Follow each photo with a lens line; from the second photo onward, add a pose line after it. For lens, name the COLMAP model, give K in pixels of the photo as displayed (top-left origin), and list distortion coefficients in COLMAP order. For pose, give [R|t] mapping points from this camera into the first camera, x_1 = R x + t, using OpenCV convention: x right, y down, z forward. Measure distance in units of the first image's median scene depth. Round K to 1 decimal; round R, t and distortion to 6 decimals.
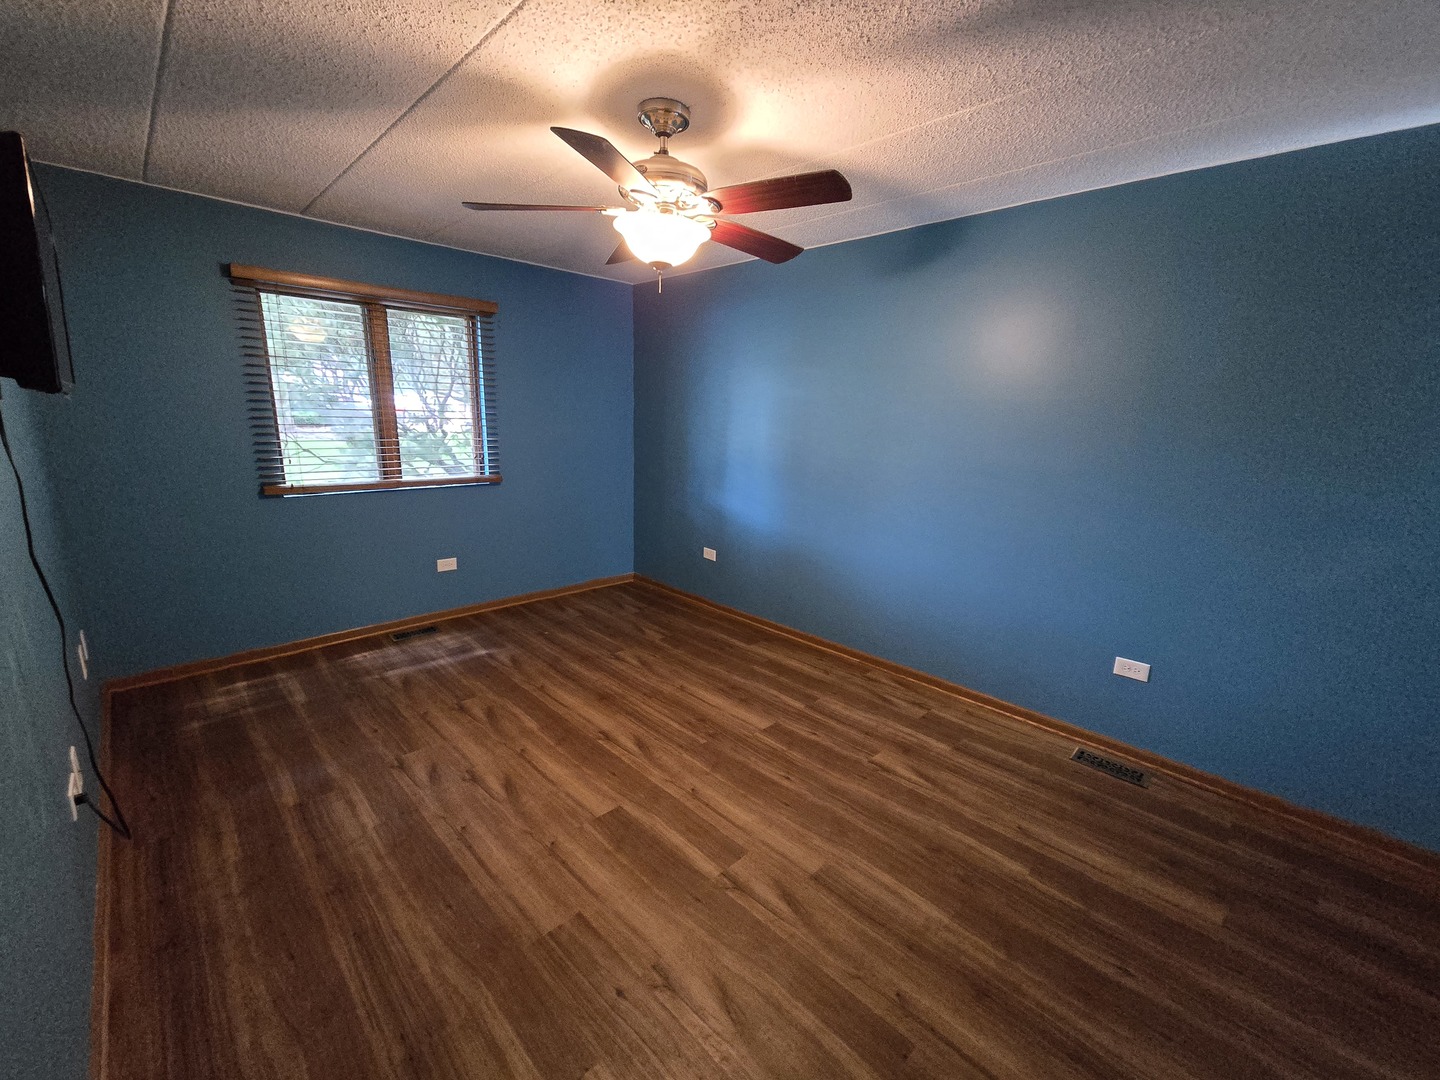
lens RADIAL K [[592.5, 0, 708.8], [0, 592.5, 536.3], [0, 0, 1]] dist [-0.003559, 0.004191]
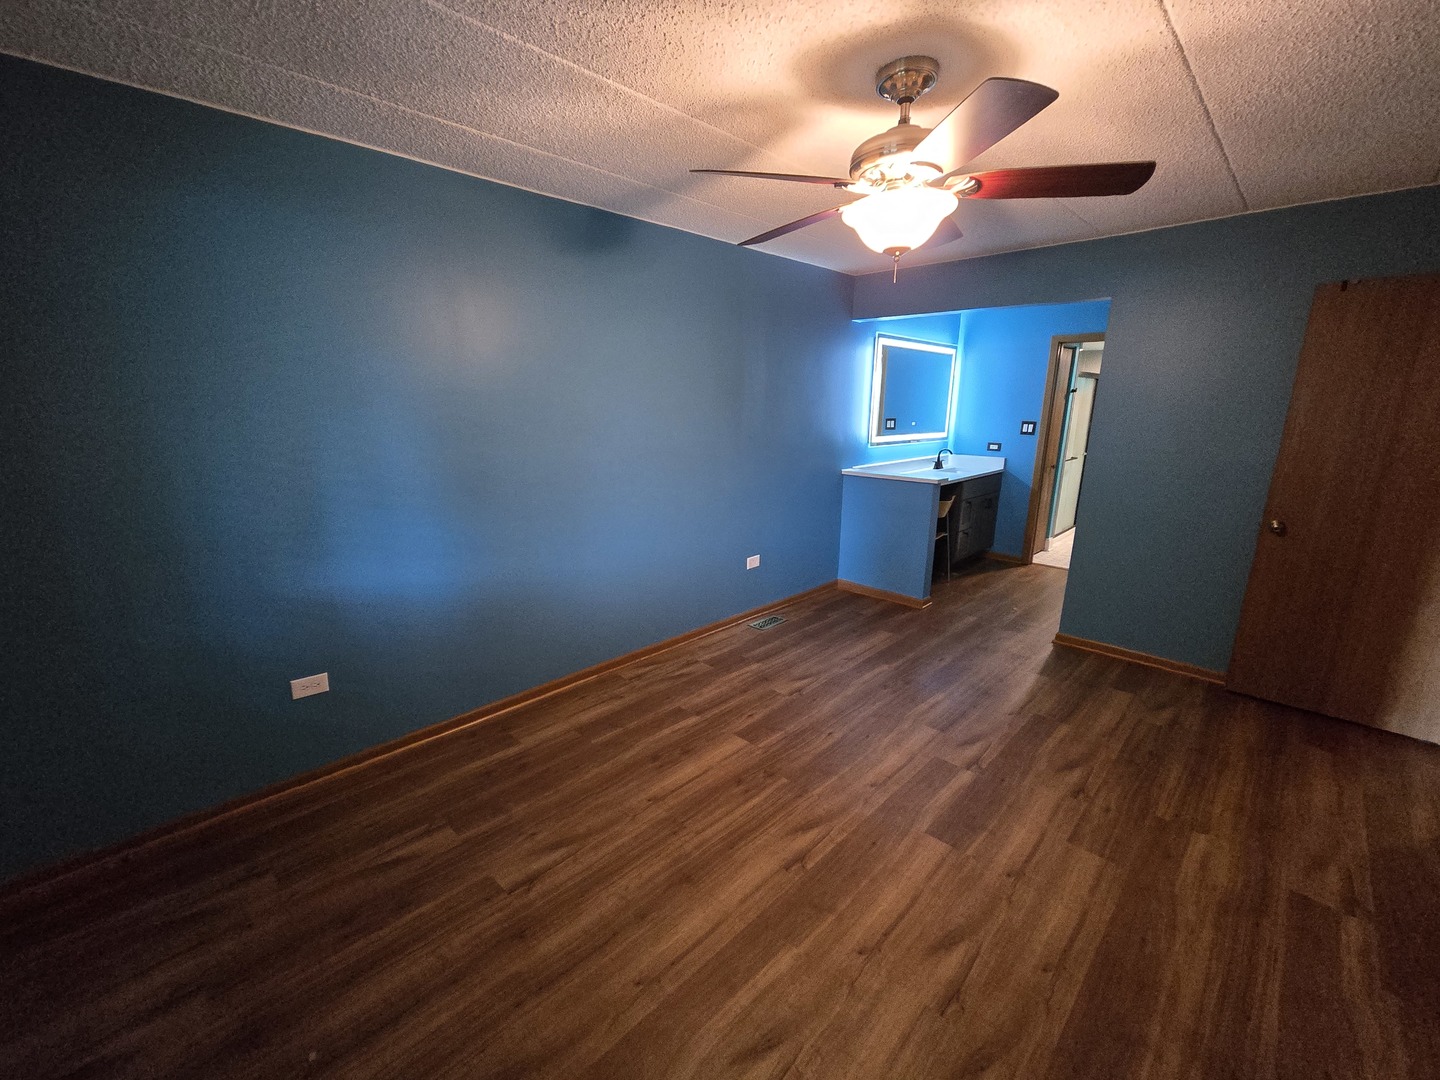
lens RADIAL K [[592.5, 0, 709.3], [0, 592.5, 552.0], [0, 0, 1]] dist [-0.003559, 0.004191]
pose [[-0.004348, -0.276467, 0.961013, -0.751101], [0.207984, 0.939757, 0.271293, -0.239522], [-0.978123, 0.201055, 0.053414, 0.956659]]
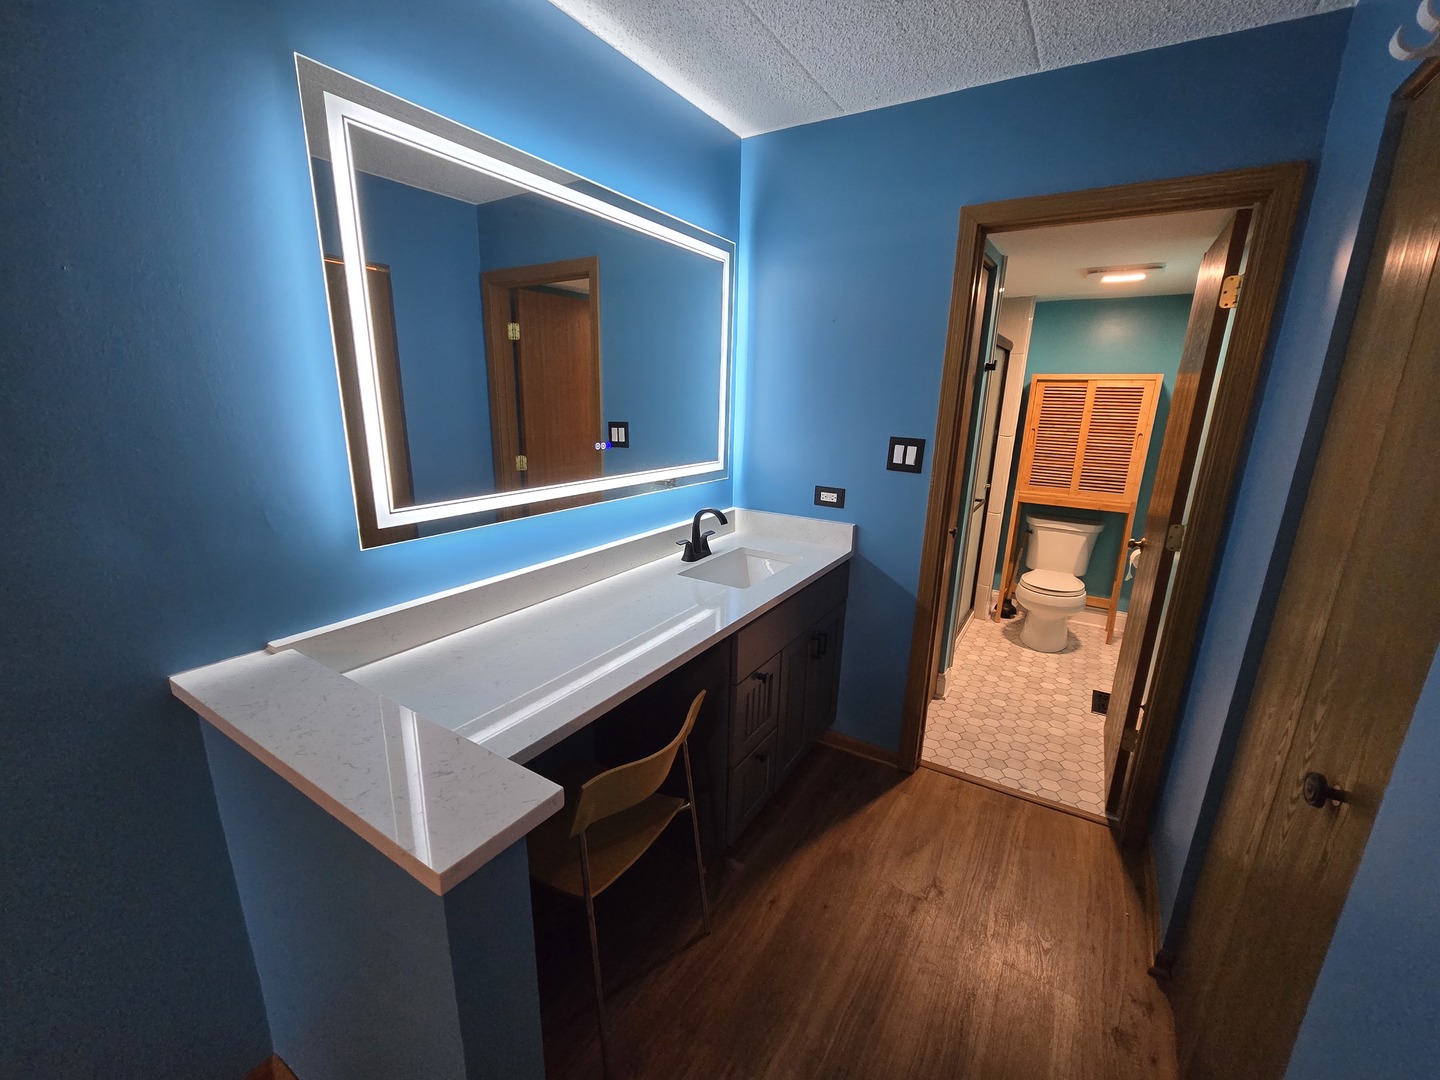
lens RADIAL K [[592.5, 0, 711.4], [0, 592.5, 550.8], [0, 0, 1]] dist [-0.003559, 0.004191]
pose [[-0.222956, -0.288299, 0.931222, 0.529705], [0.177057, 0.927402, 0.329508, -0.059879], [-0.958614, 0.238346, -0.155725, 0.345982]]
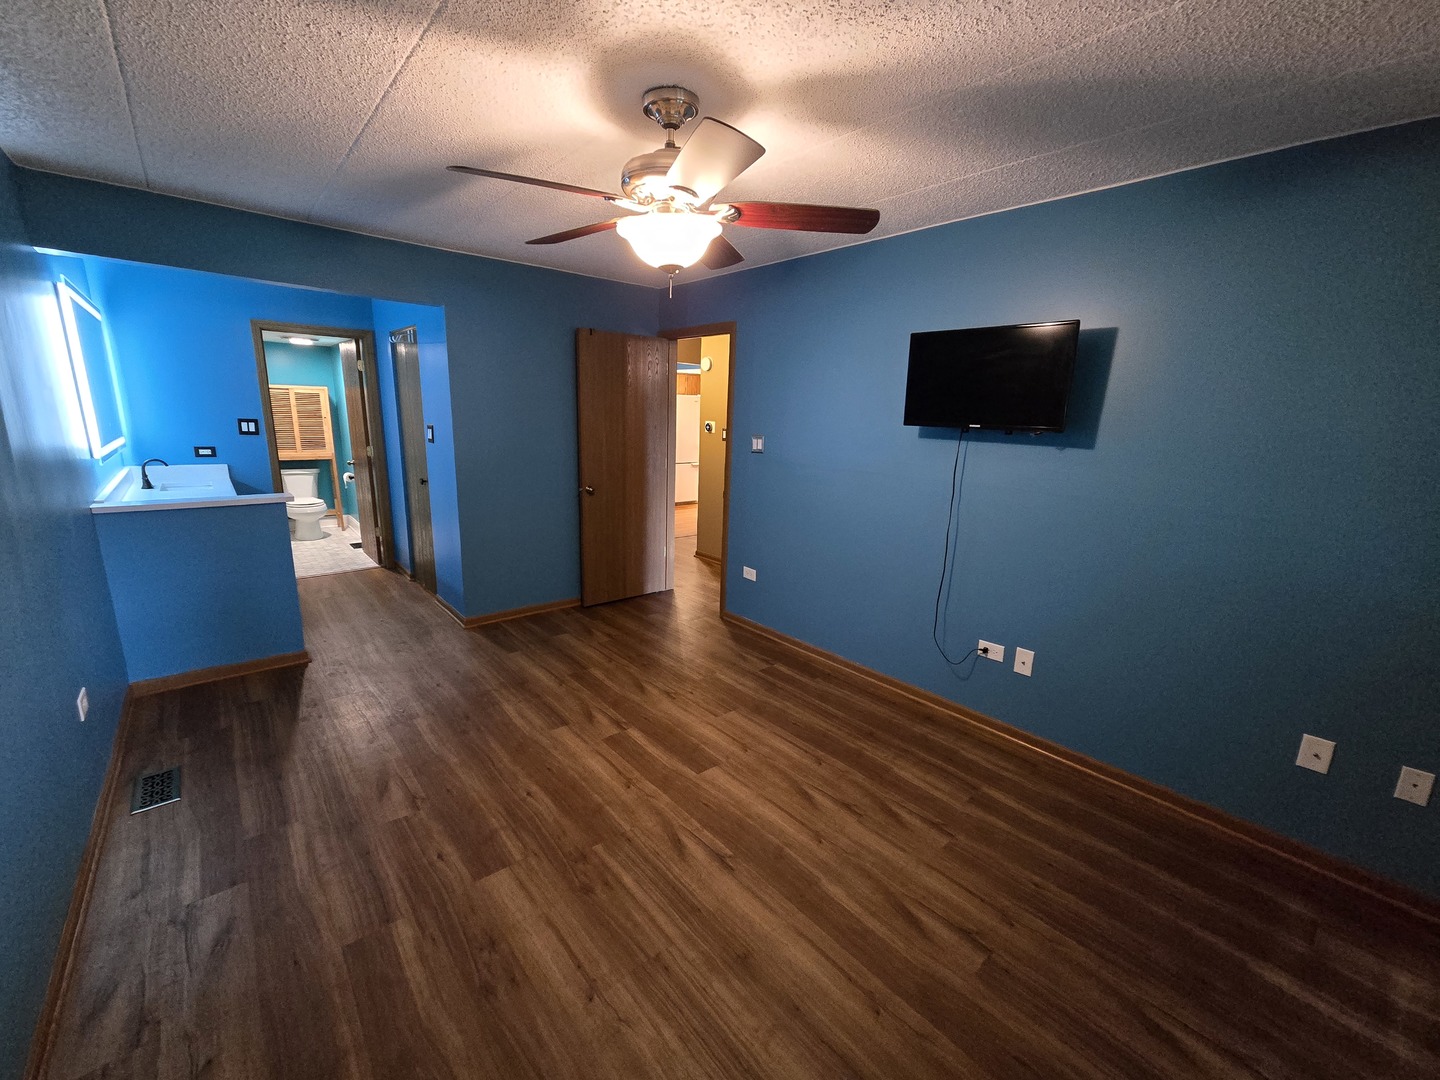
lens RADIAL K [[592.5, 0, 708.8], [0, 592.5, 545.8], [0, 0, 1]] dist [-0.003559, 0.004191]
pose [[-0.995230, -0.077139, 0.059730, -0.163547], [-0.044464, 0.903591, 0.426083, -0.334798], [-0.086839, 0.421395, -0.902710, 1.464573]]
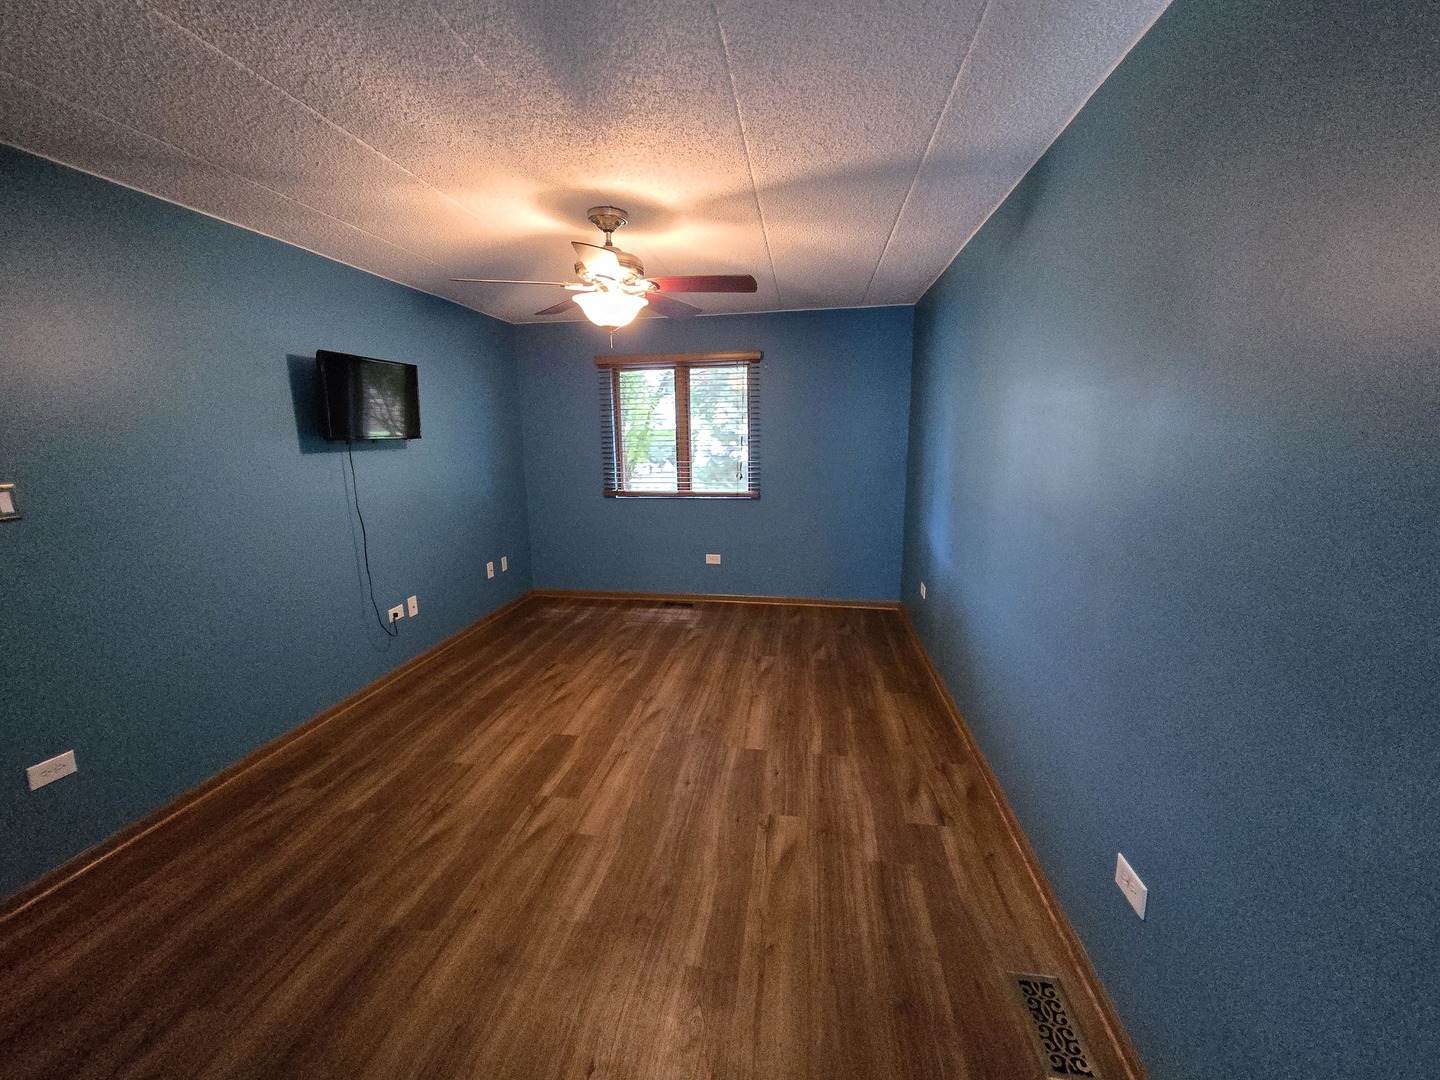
lens RADIAL K [[592.5, 0, 710.4], [0, 592.5, 535.3], [0, 0, 1]] dist [-0.003559, 0.004191]
pose [[0.592261, 0.103060, -0.799128, 0.826029], [-0.138333, 0.990066, 0.025161, -0.049347], [0.793782, 0.095644, 0.600634, 0.316743]]
